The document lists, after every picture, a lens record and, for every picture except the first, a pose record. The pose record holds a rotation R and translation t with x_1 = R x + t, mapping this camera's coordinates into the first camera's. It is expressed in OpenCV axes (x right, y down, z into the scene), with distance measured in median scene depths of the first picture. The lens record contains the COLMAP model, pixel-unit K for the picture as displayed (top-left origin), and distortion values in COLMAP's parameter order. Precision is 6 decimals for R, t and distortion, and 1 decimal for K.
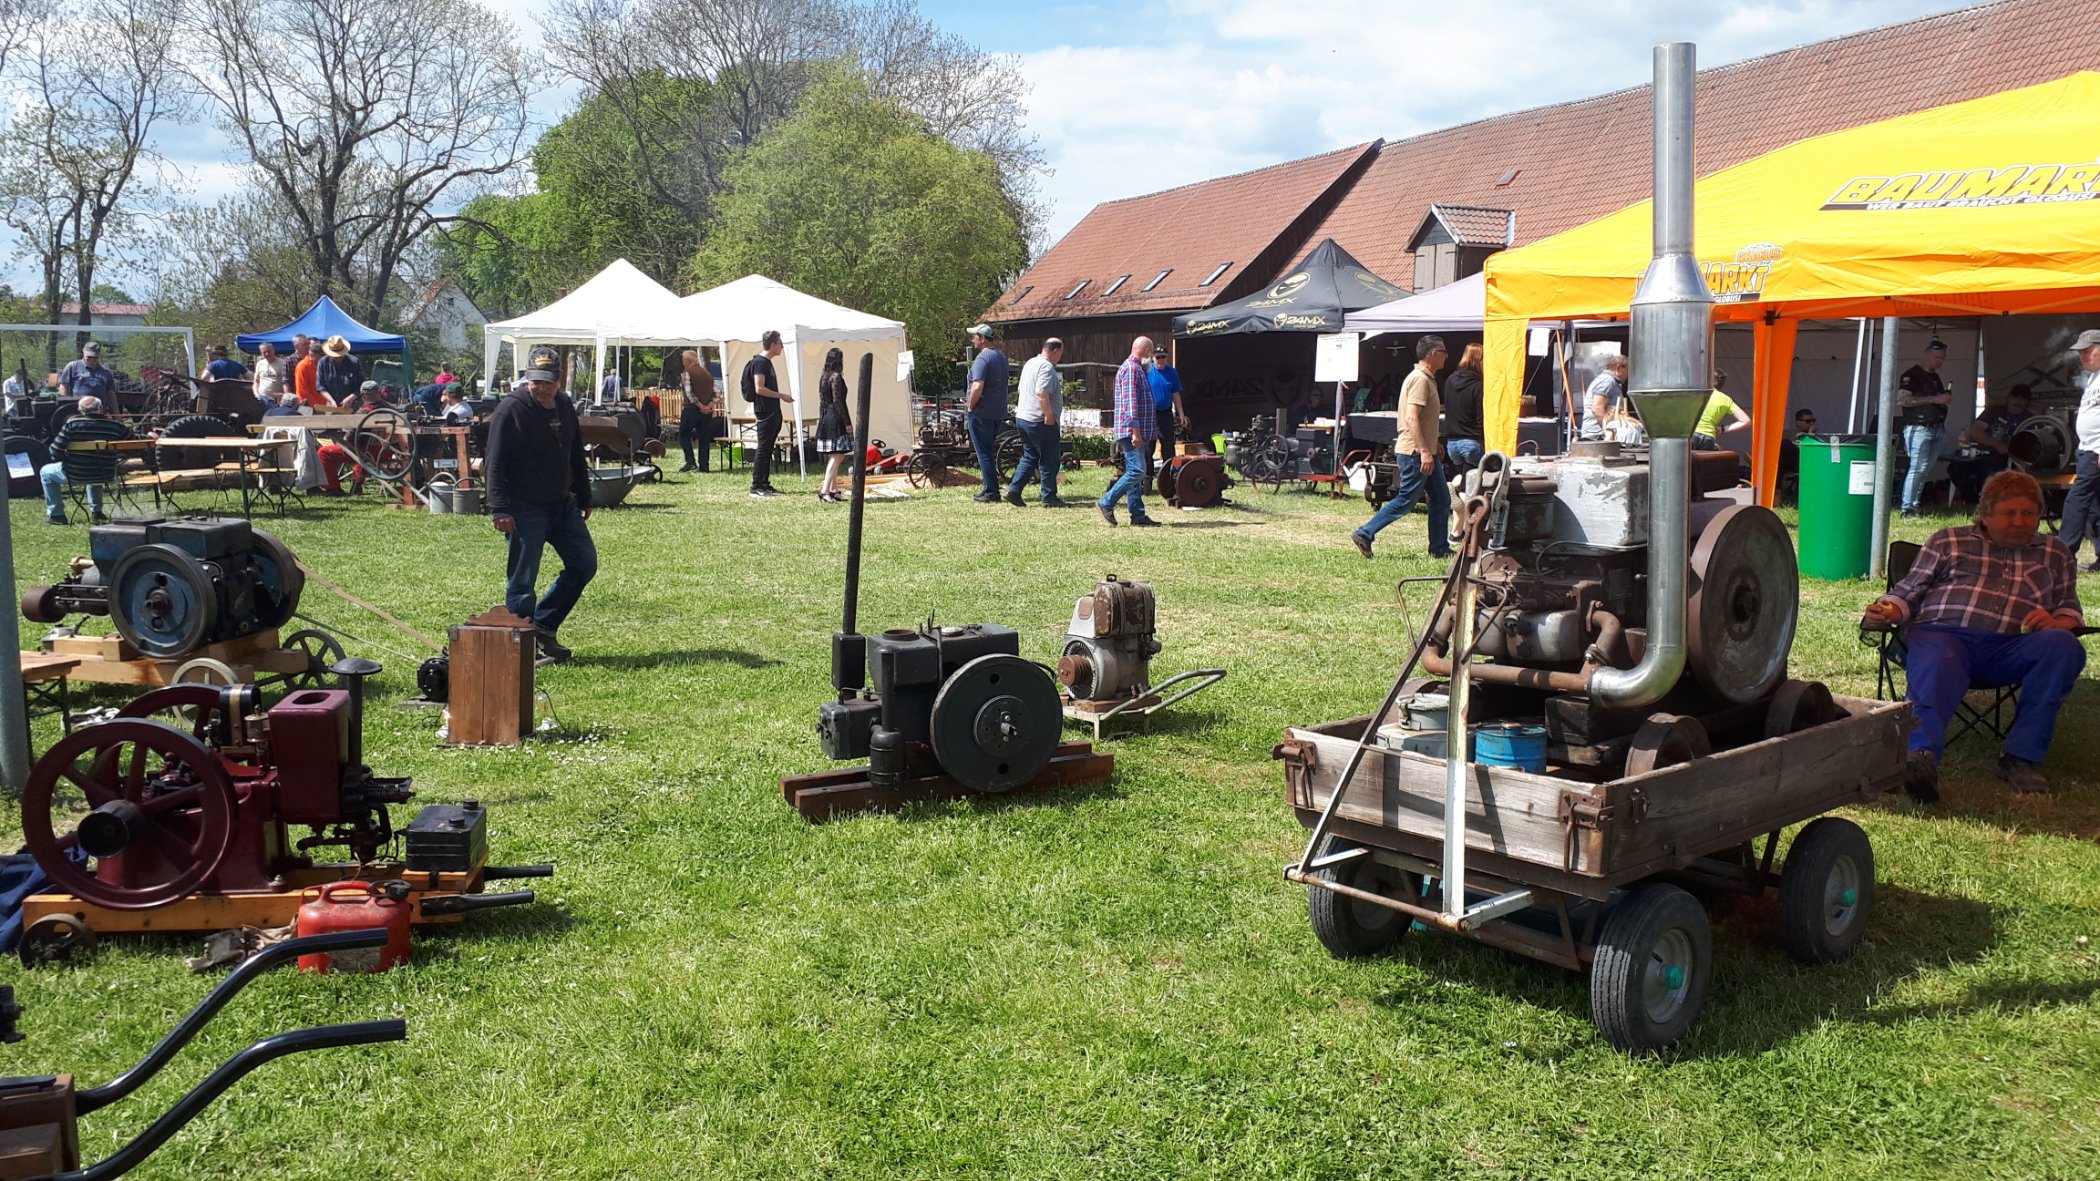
lens RADIAL K [[1656.4, 0, 1050.2], [0, 1656.4, 580.0], [0, 0, 1]] dist [0.004323, 0.002070]
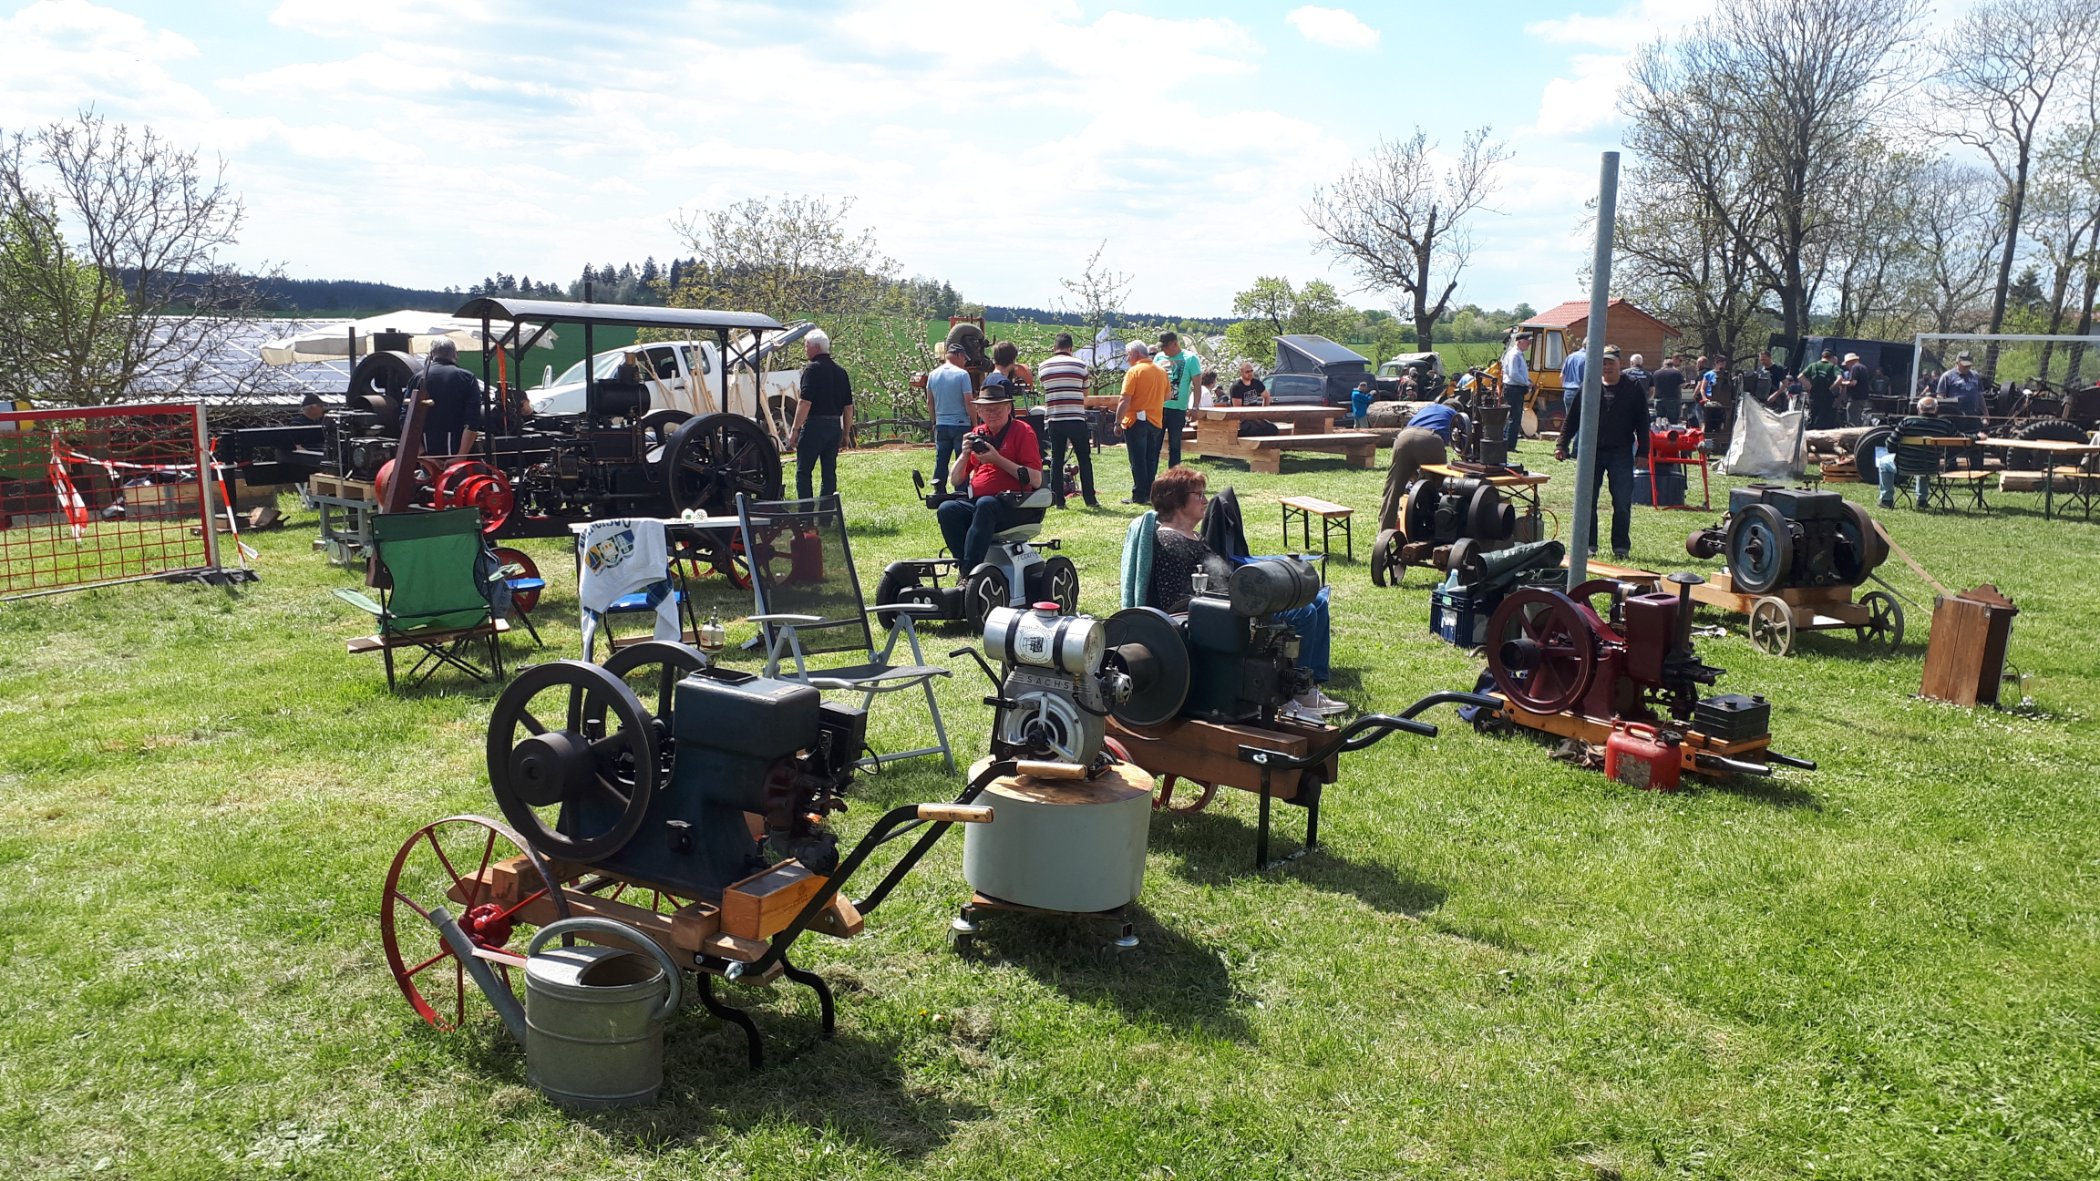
lens RADIAL K [[1656.4, 0, 1050.2], [0, 1656.4, 580.0], [0, 0, 1]] dist [0.004323, 0.002070]
pose [[0.453749, 0.134554, -0.880913, 0.341980], [-0.139562, 0.987066, 0.078881, 0.012010], [0.880133, 0.087150, 0.466659, -0.068481]]
